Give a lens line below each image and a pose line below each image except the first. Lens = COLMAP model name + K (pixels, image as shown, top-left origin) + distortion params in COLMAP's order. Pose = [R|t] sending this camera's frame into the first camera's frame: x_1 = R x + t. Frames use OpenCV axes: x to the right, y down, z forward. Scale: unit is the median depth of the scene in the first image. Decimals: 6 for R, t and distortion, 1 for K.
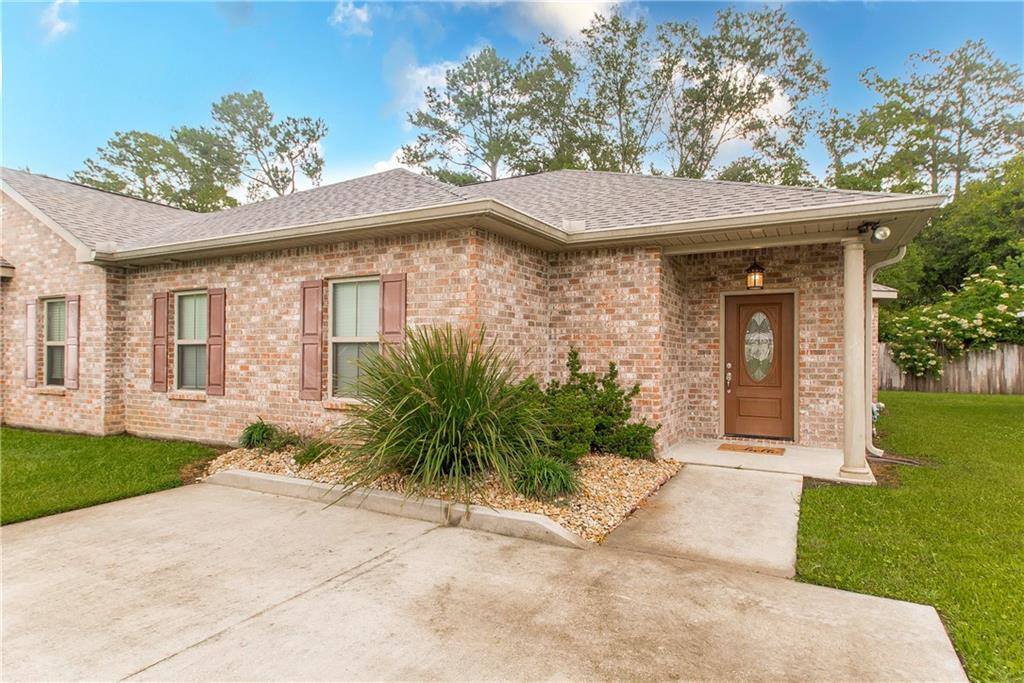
lens RADIAL K [[565.3, 0, 511.1], [0, 565.3, 359.0], [0, 0, 1]] dist [0.026408, 0.001220]
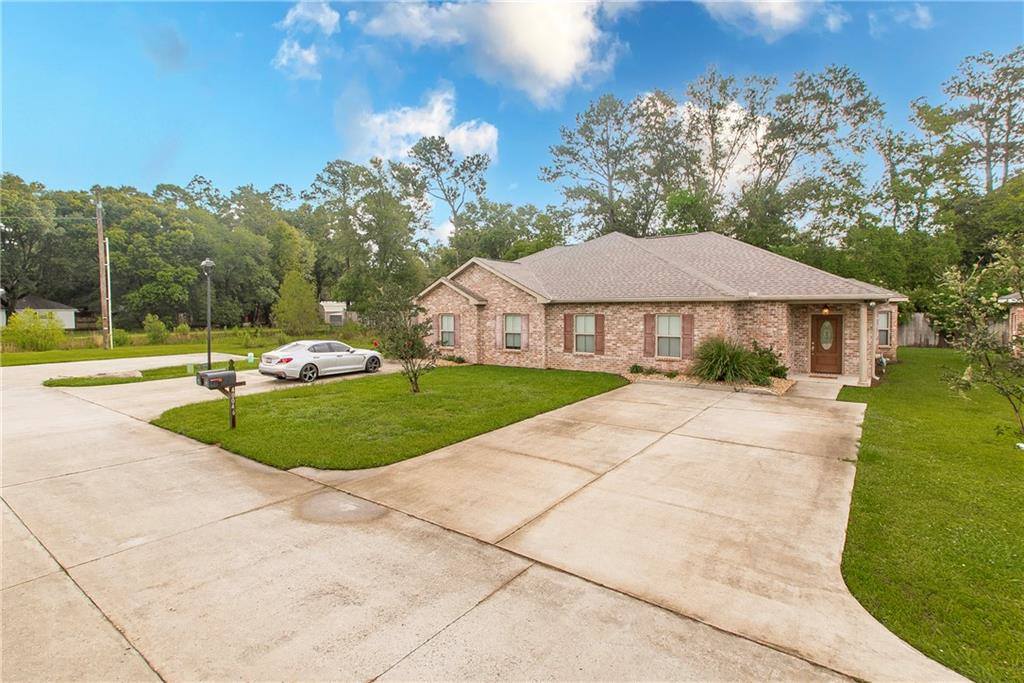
lens RADIAL K [[454.8, 0, 515.6], [0, 454.8, 331.7], [0, 0, 1]] dist [-0.000821, -0.001228]
pose [[0.982811, -0.003936, -0.184571, -0.503169], [0.010025, 0.999435, 0.032066, -0.112632], [0.184341, -0.033365, 0.982296, -1.132271]]
